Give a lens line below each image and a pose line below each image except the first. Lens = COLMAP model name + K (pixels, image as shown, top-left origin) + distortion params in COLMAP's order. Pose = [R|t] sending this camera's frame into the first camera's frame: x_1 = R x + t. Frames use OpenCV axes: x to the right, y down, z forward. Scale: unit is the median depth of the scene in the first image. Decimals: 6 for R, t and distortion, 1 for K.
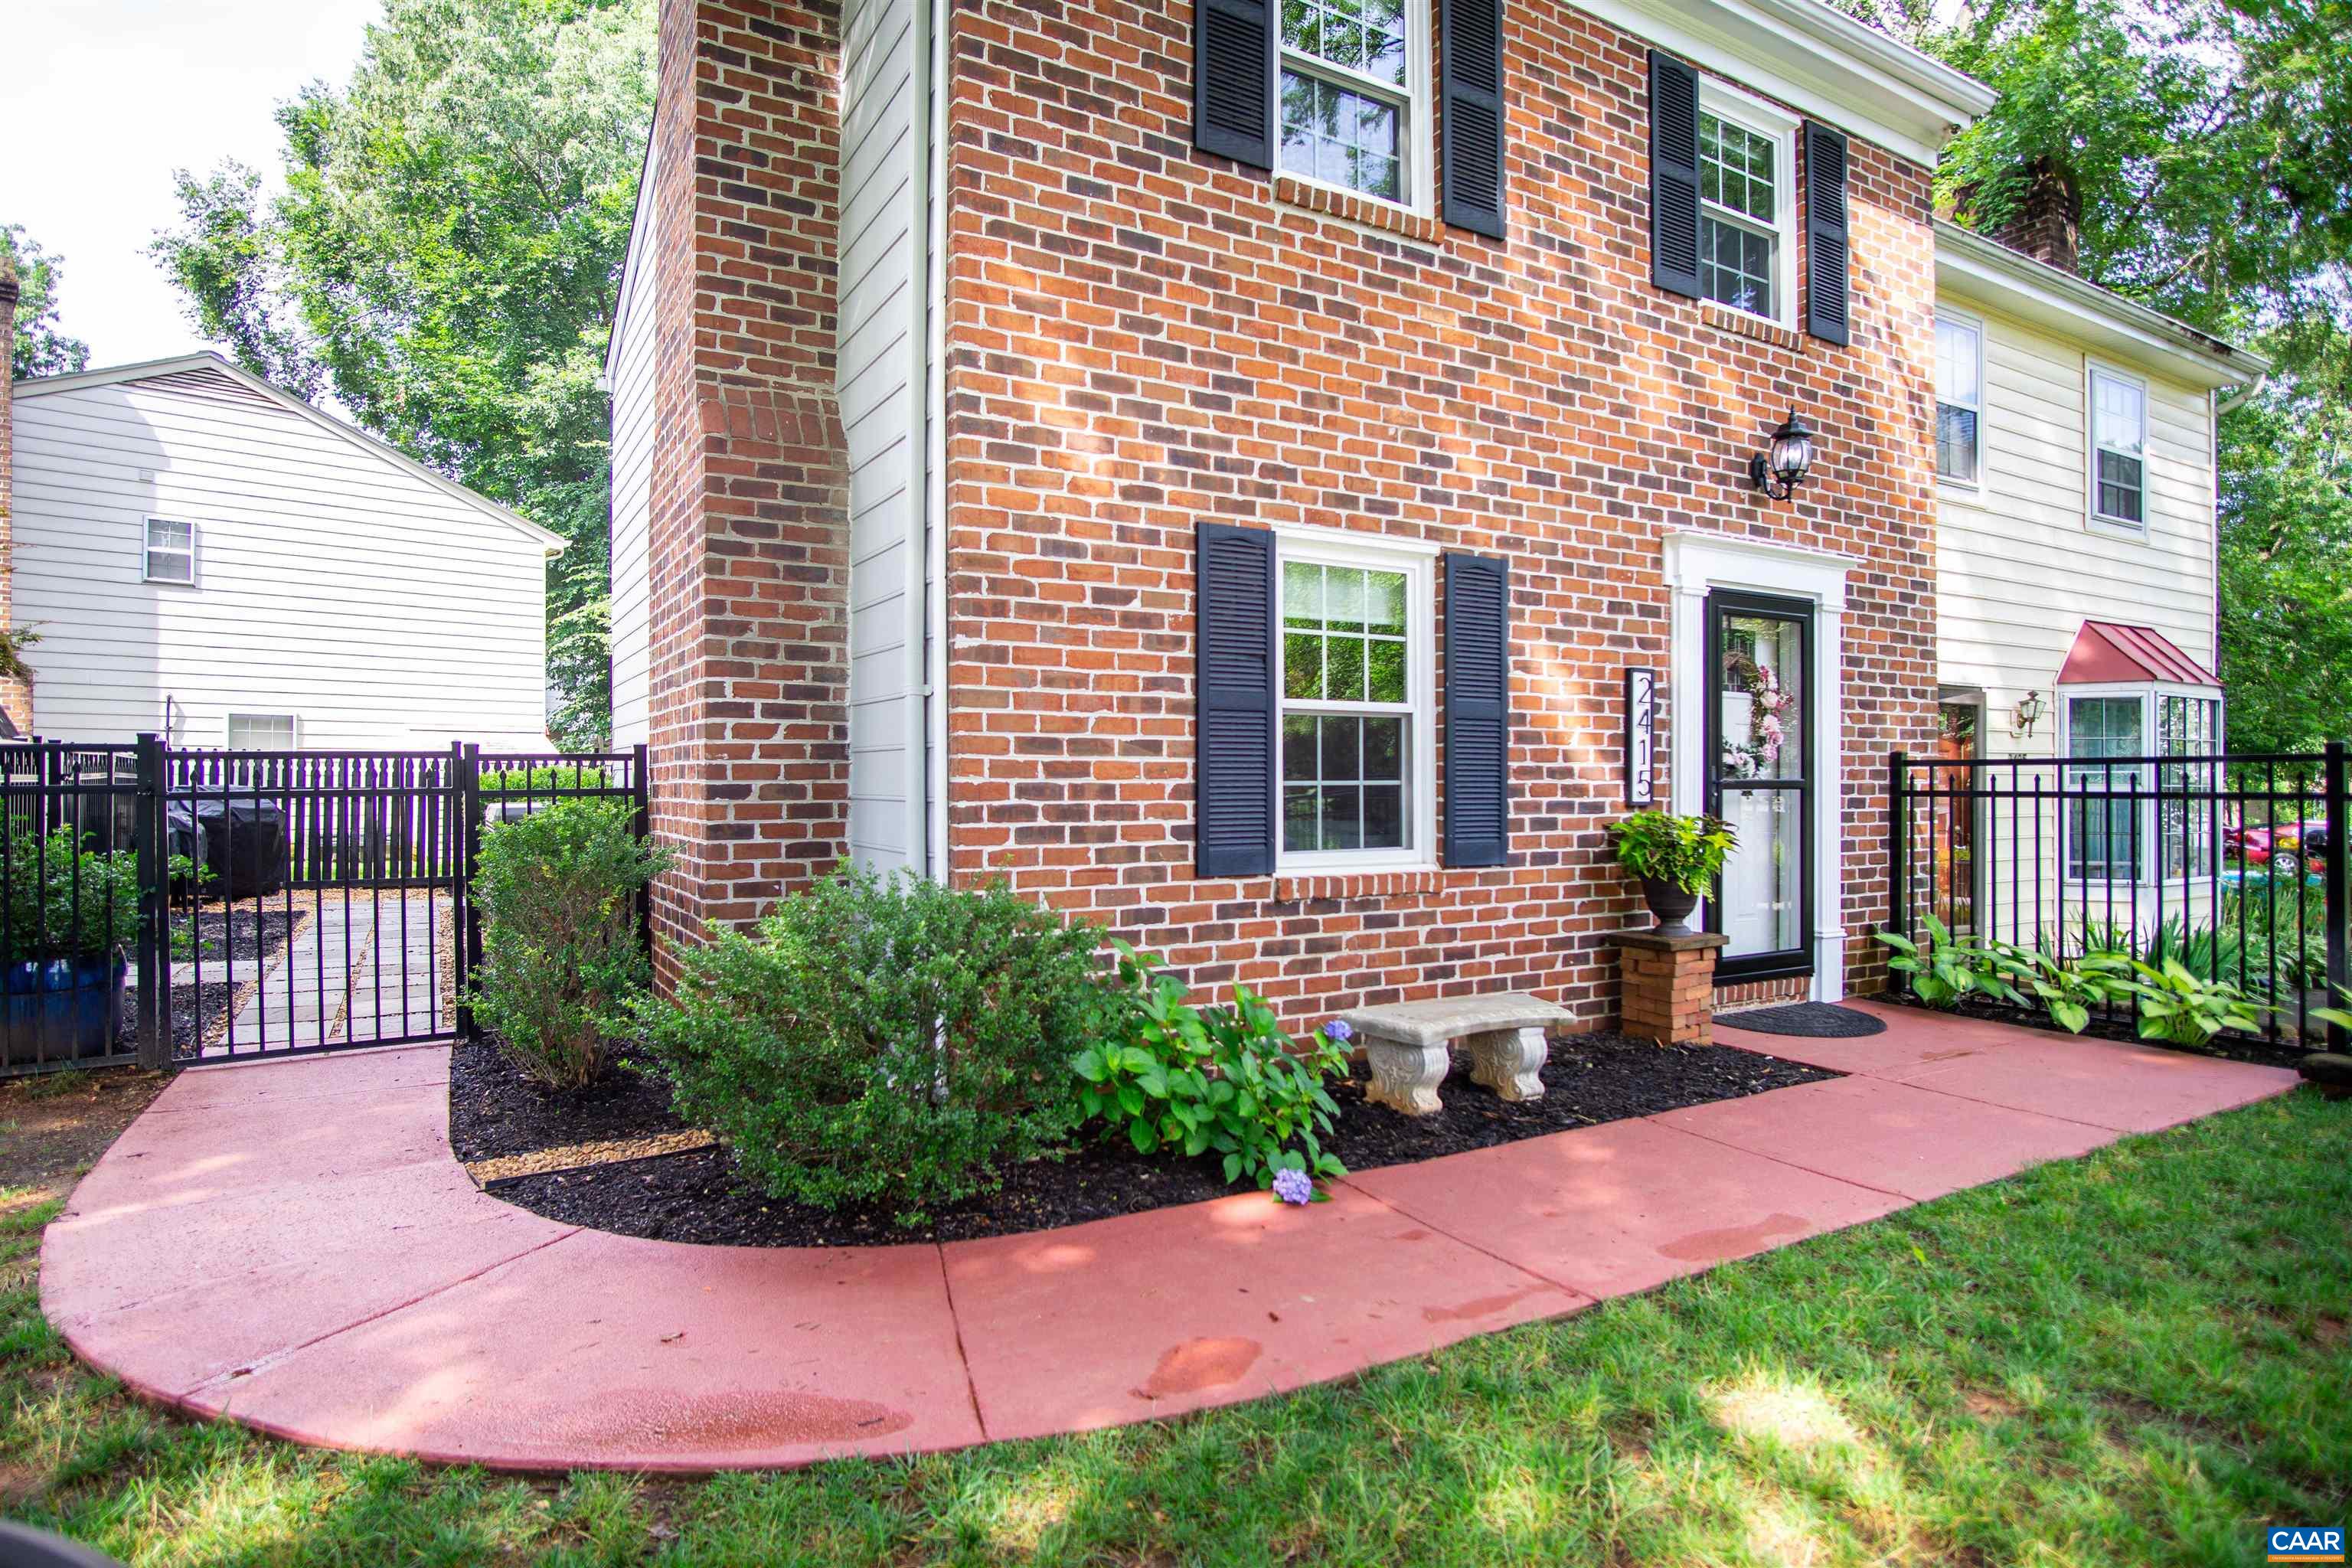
lens RADIAL K [[1262.3, 0, 1176.0], [0, 1262.3, 784.0], [0, 0, 1]] dist [-0.030483, 0.002582]
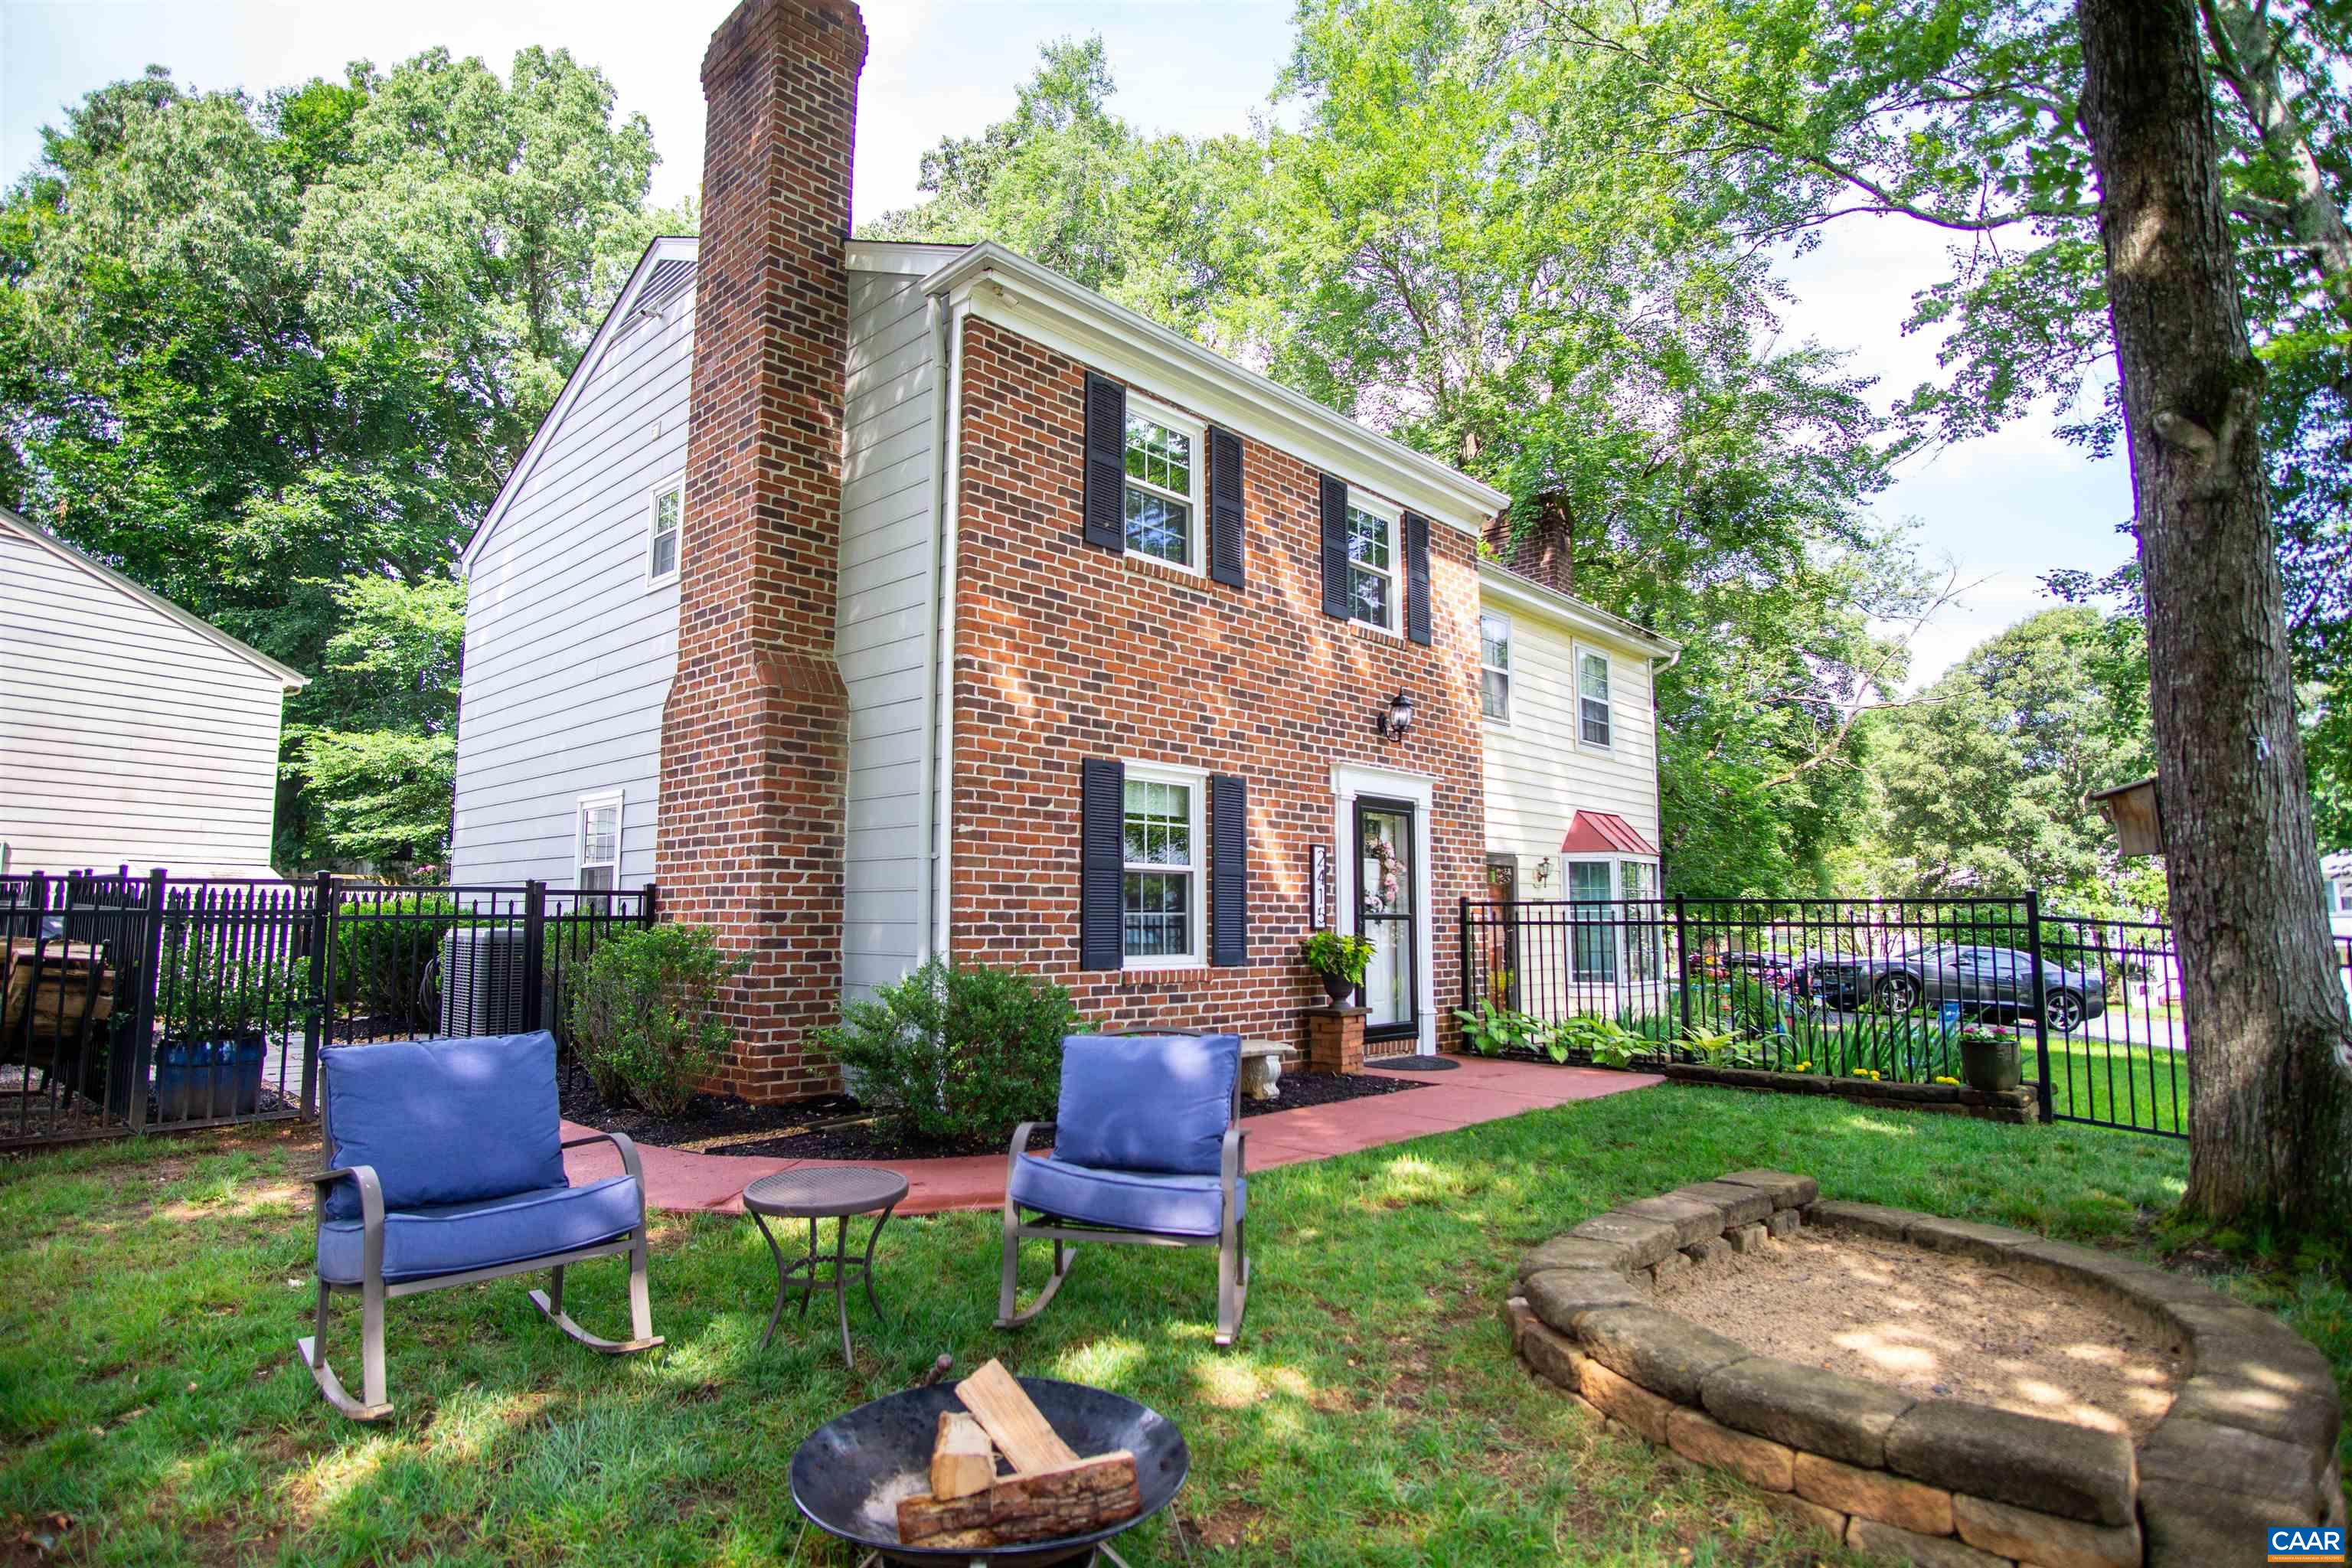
lens RADIAL K [[1248.8, 0, 1176.0], [0, 1248.8, 784.0], [0, 0, 1]] dist [-0.035716, 0.000072]
pose [[0.958726, 0.033331, 0.282371, -0.300066], [-0.001473, 0.993674, -0.112291, 0.013363], [-0.284328, 0.107241, 0.952710, -0.559183]]
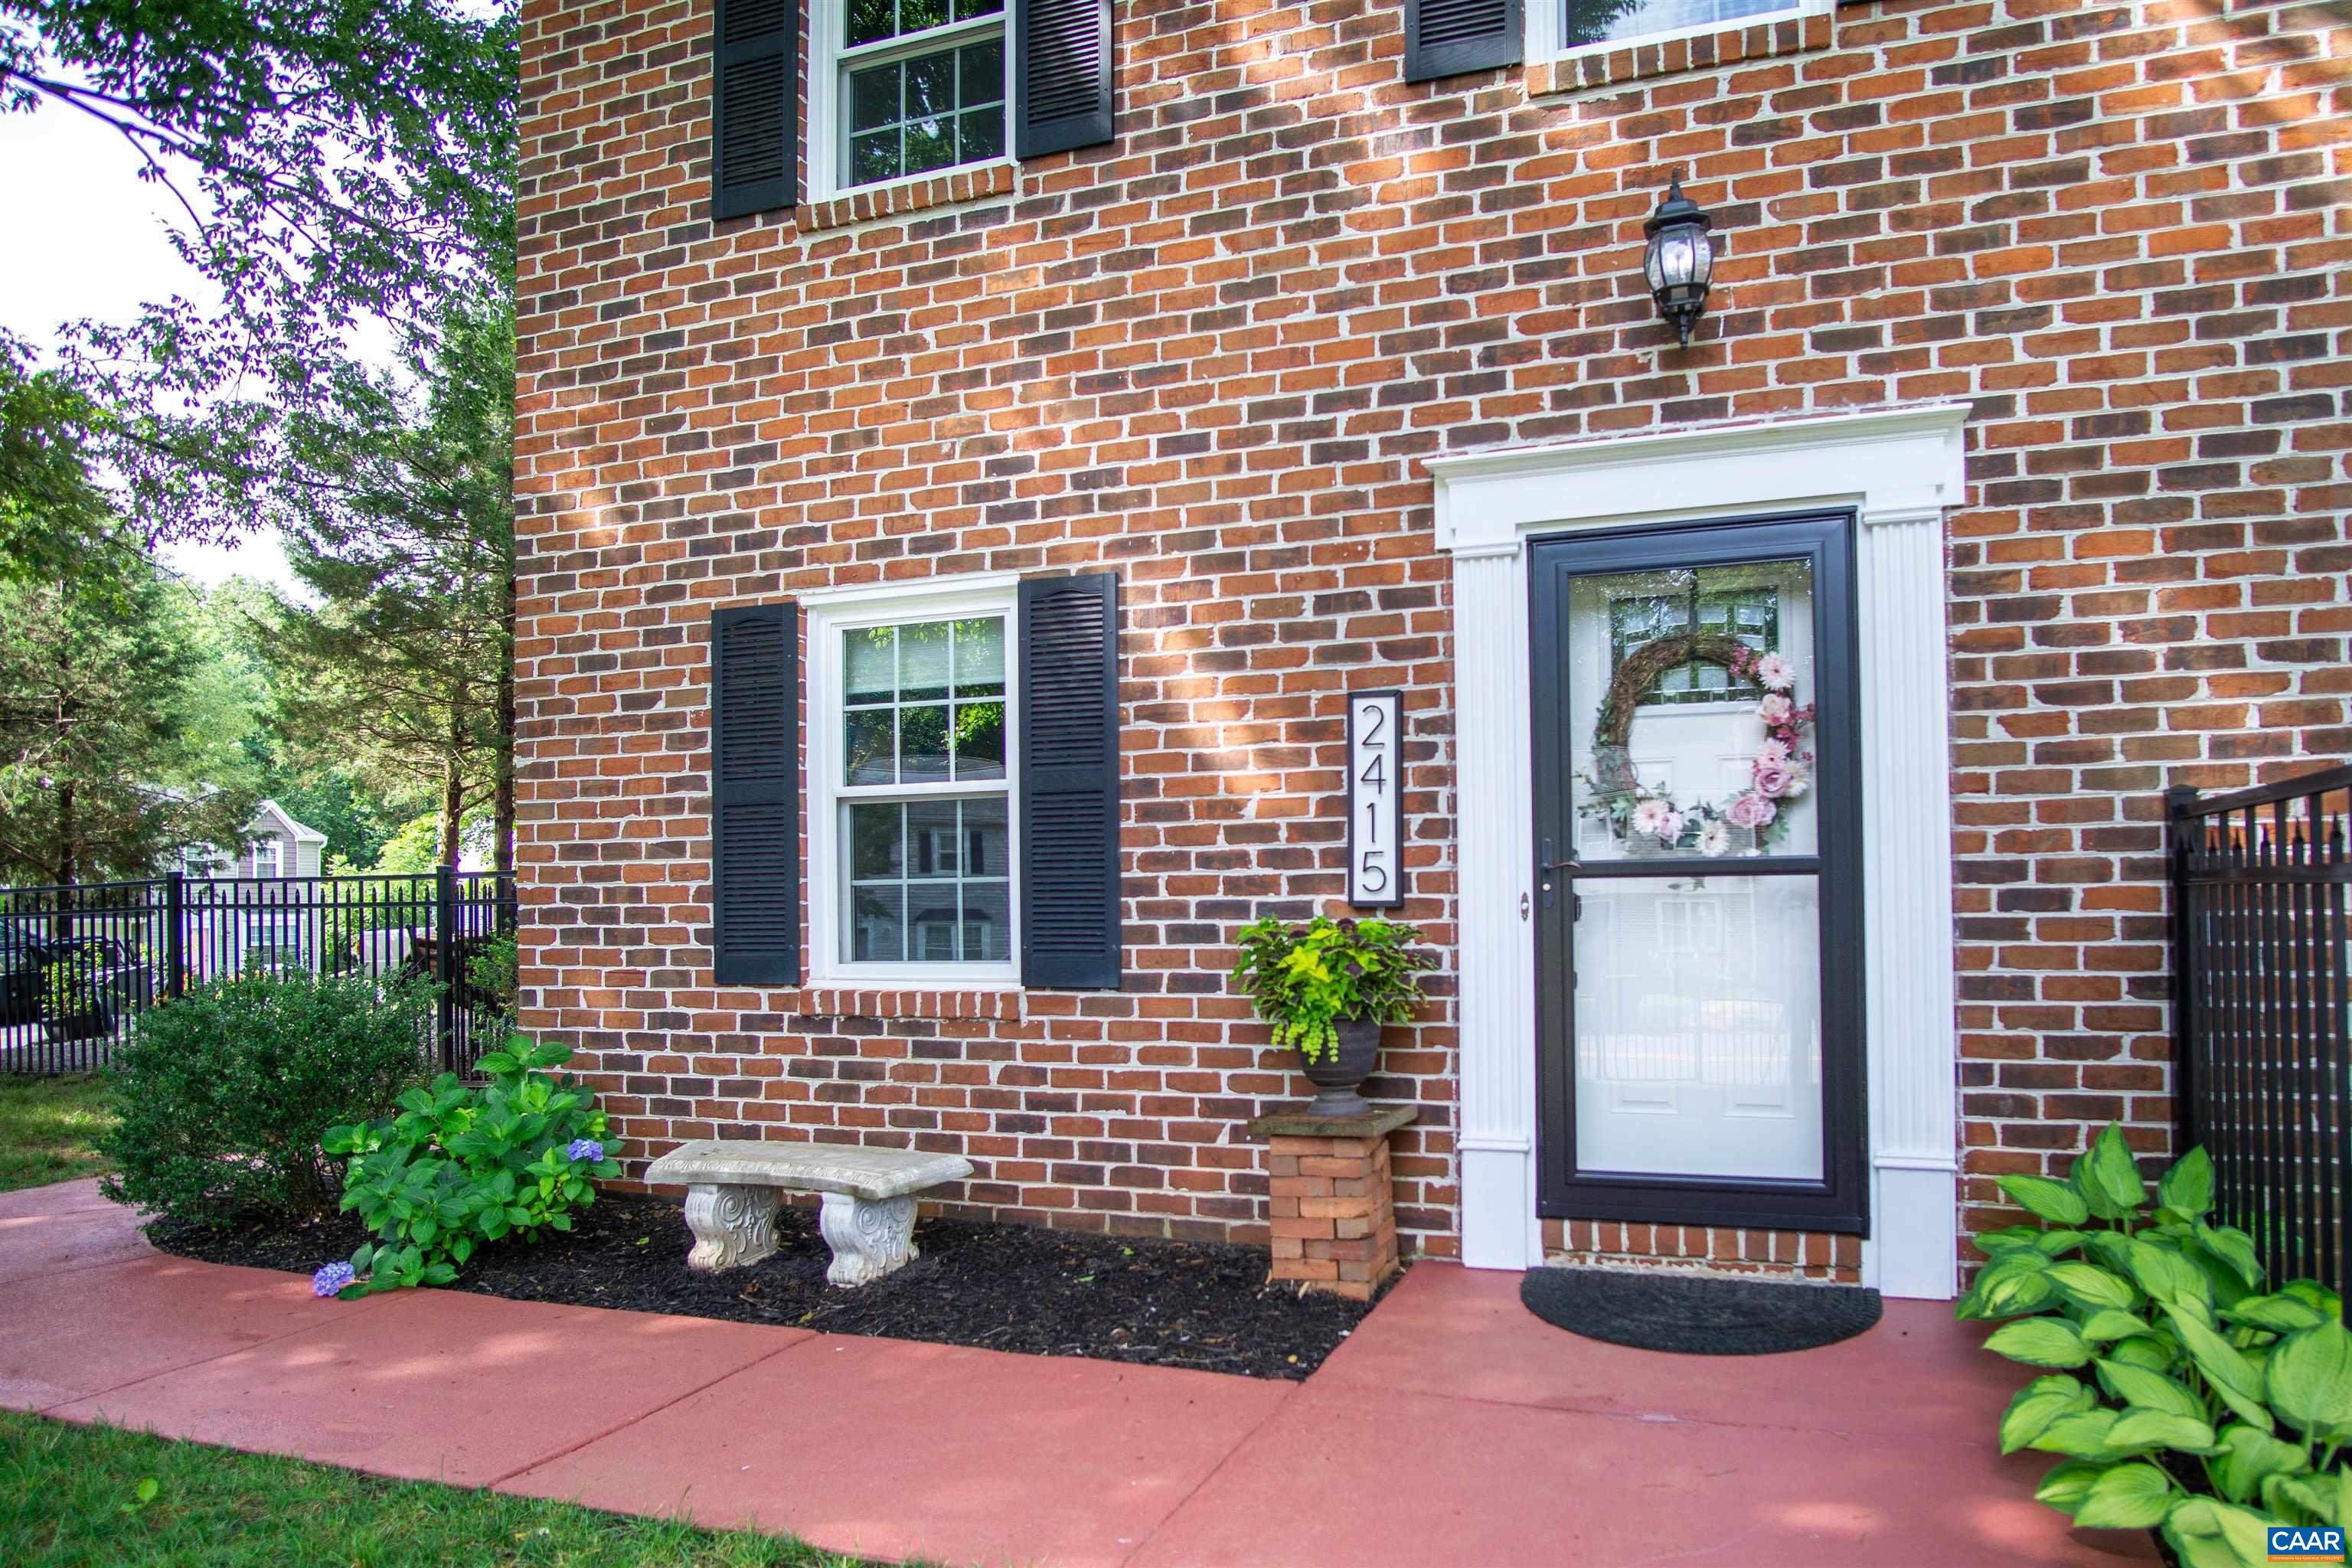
lens RADIAL K [[1448.2, 0, 1296.7], [0, 1448.2, 858.9], [0, 0, 1]] dist [-0.031179, 0.000860]
pose [[0.662734, -0.024839, -0.748443, 0.997999], [0.016470, 0.999691, -0.018592, 0.006493], [0.748674, -0.000005, 0.662938, 0.543029]]
